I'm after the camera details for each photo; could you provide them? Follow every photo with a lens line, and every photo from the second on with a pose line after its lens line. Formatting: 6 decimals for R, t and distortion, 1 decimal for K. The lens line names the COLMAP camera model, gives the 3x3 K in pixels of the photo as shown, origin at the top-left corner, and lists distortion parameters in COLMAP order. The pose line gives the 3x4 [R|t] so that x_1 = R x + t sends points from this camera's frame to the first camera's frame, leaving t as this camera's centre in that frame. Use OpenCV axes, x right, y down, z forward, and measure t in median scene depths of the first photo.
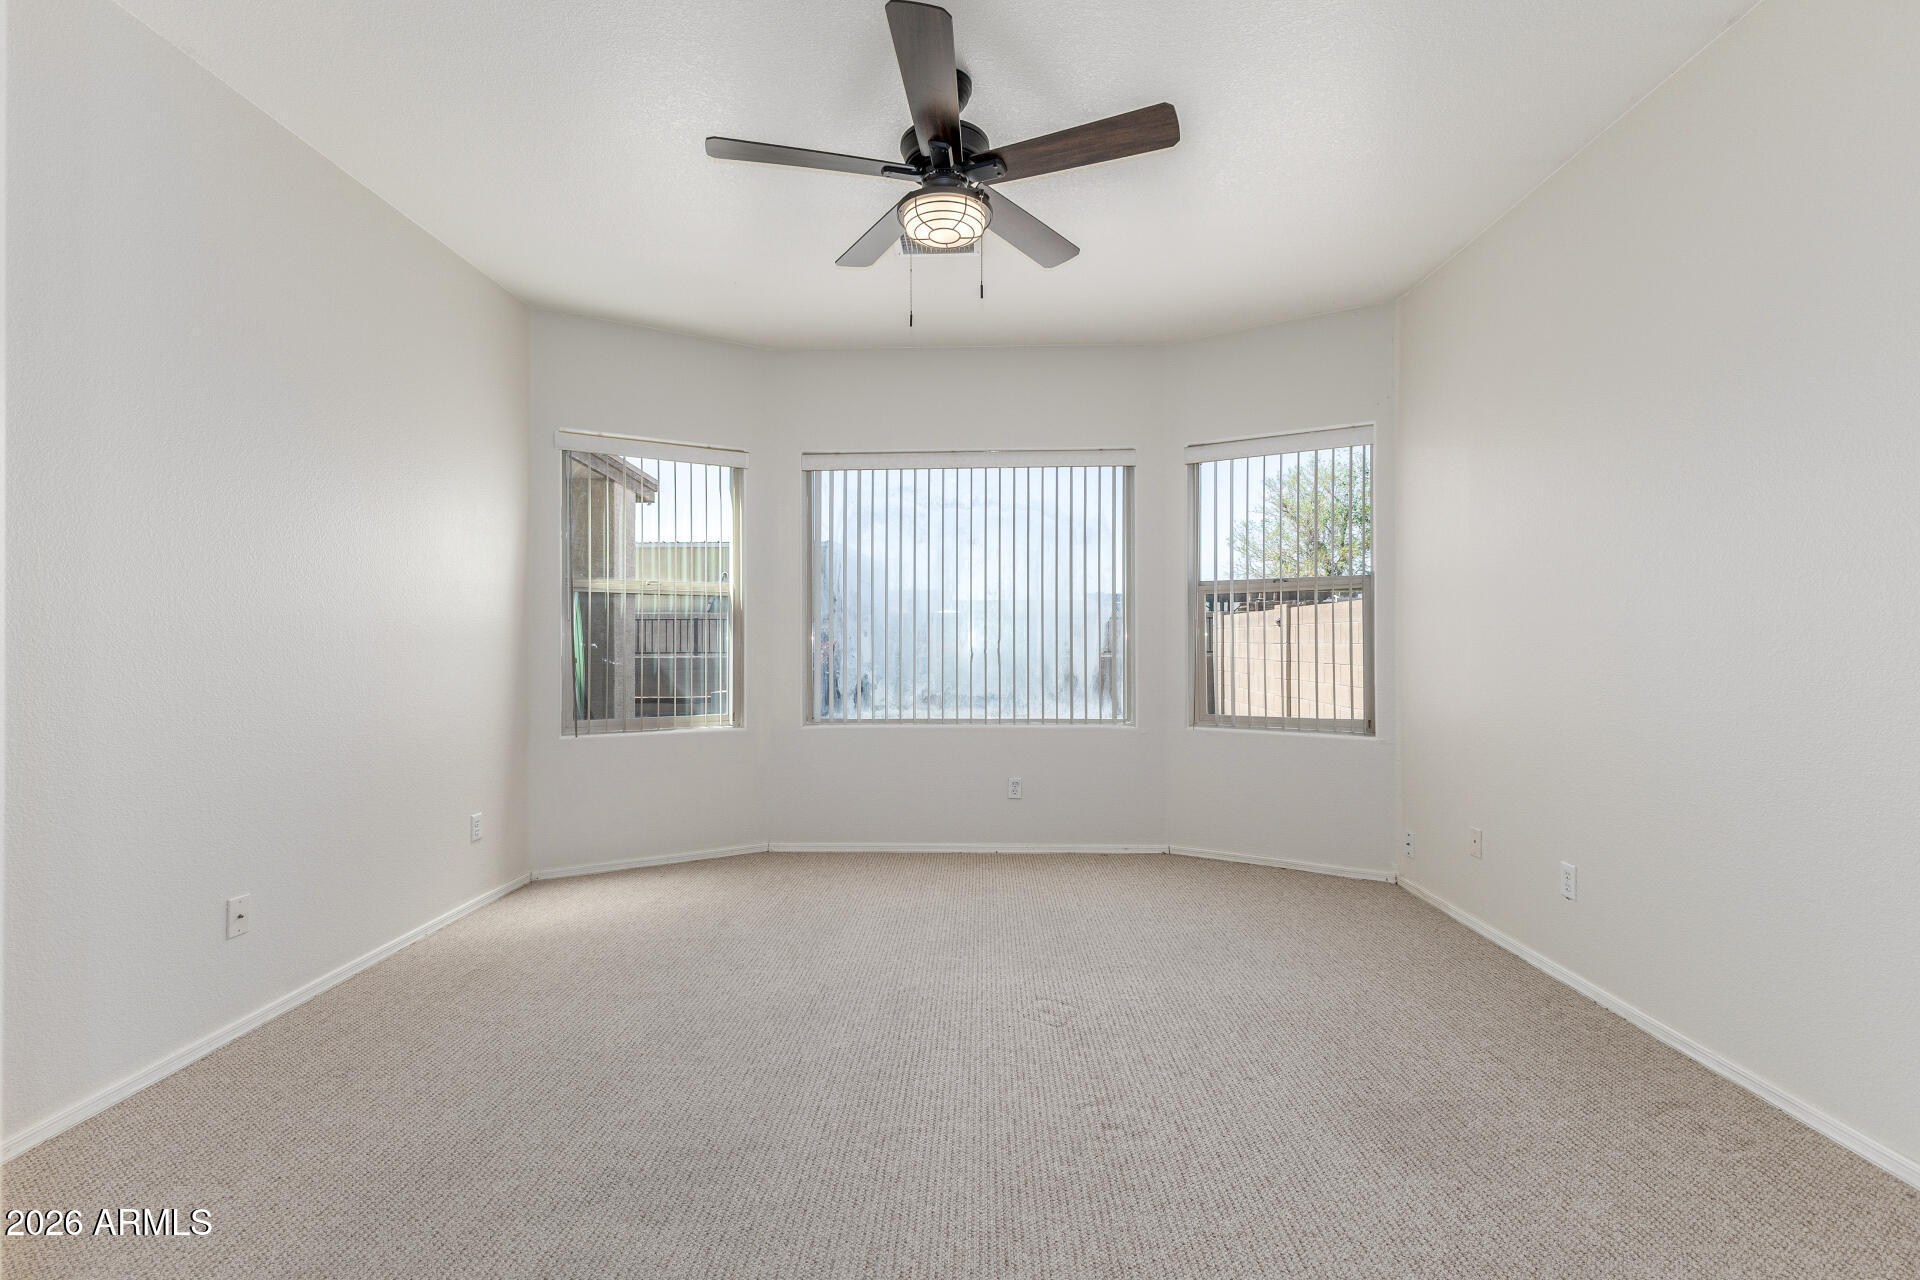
lens RADIAL K [[827.9, 0, 962.4], [0, 827.9, 635.2], [0, 0, 1]] dist [0.010487, -0.004112]
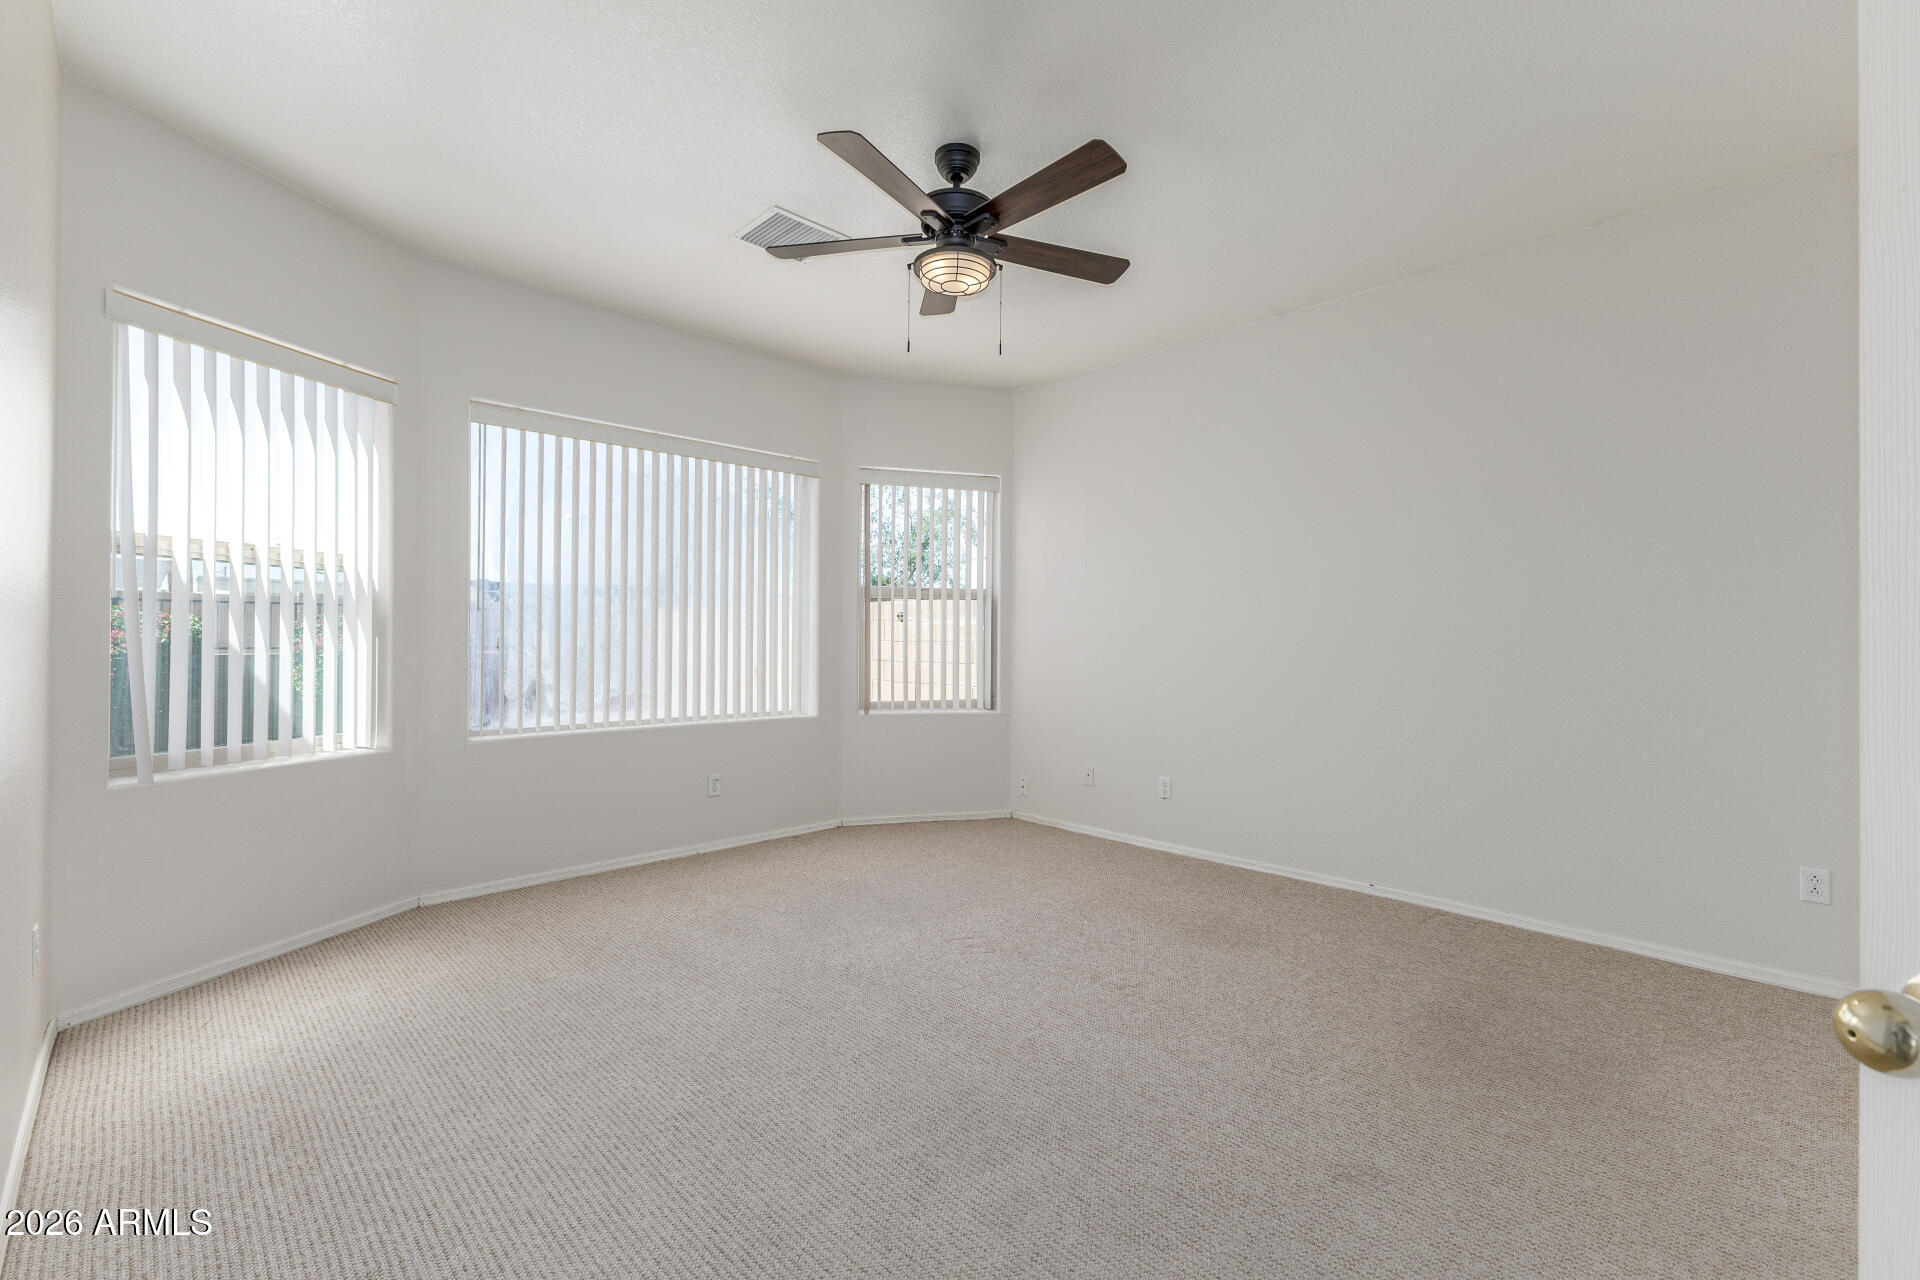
lens RADIAL K [[837.2, 0, 955.3], [0, 837.2, 644.6], [0, 0, 1]] dist [-0.006911, 0.009940]
pose [[0.695326, -0.002067, 0.718691, -0.560448], [-0.012843, 0.999800, 0.015301, -0.003216], [-0.718579, -0.019869, 0.695161, 0.125233]]
